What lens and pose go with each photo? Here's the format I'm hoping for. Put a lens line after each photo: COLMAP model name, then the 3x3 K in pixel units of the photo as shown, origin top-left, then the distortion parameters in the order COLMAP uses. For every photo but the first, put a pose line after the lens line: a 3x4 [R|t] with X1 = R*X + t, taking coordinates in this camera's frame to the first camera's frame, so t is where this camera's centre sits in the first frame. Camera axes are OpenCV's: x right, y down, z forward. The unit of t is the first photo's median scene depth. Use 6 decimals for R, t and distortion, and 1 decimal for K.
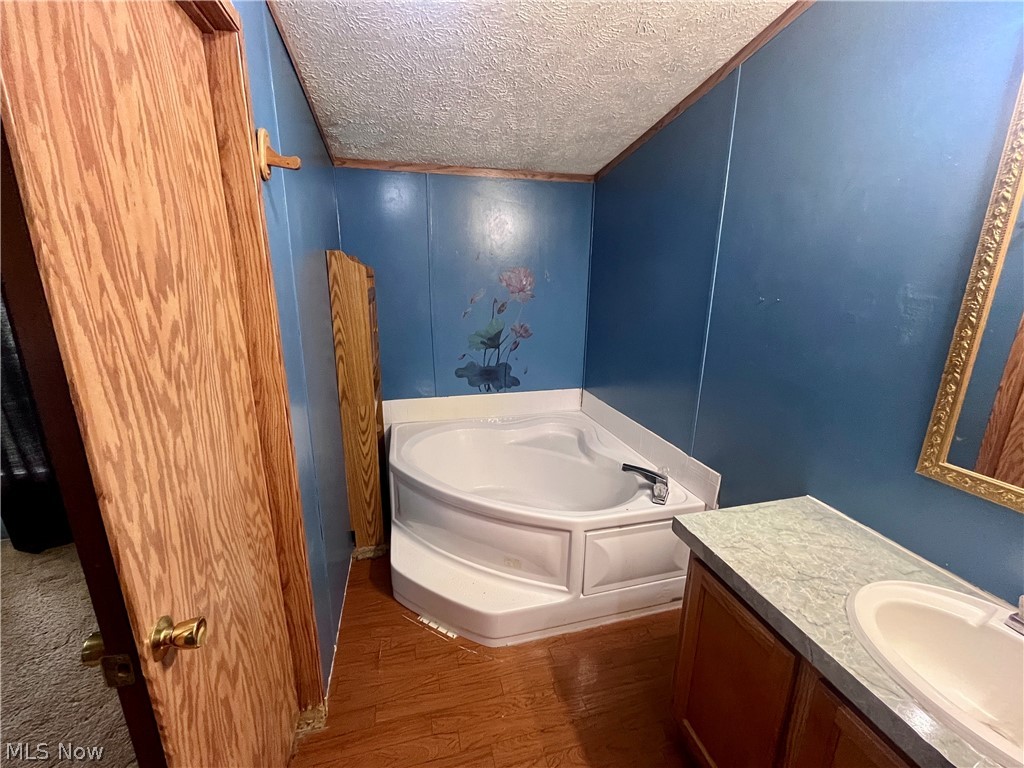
lens RADIAL K [[416.7, 0, 508.7], [0, 416.7, 378.5], [0, 0, 1]] dist [-0.002107, -0.000463]
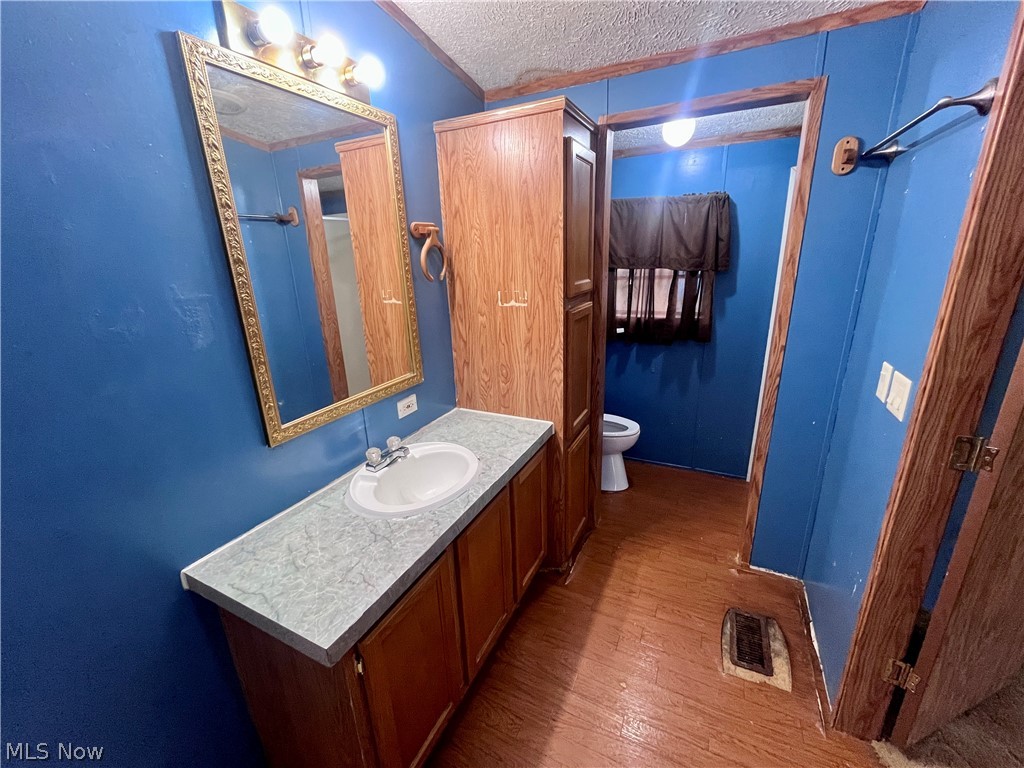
lens RADIAL K [[416.7, 0, 509.9], [0, 416.7, 382.2], [0, 0, 1]] dist [-0.002107, -0.000463]
pose [[-0.752523, -0.182608, 0.632742, -0.189602], [0.182982, 0.864981, 0.467253, -0.342928], [-0.632634, 0.467399, -0.617505, 1.229657]]
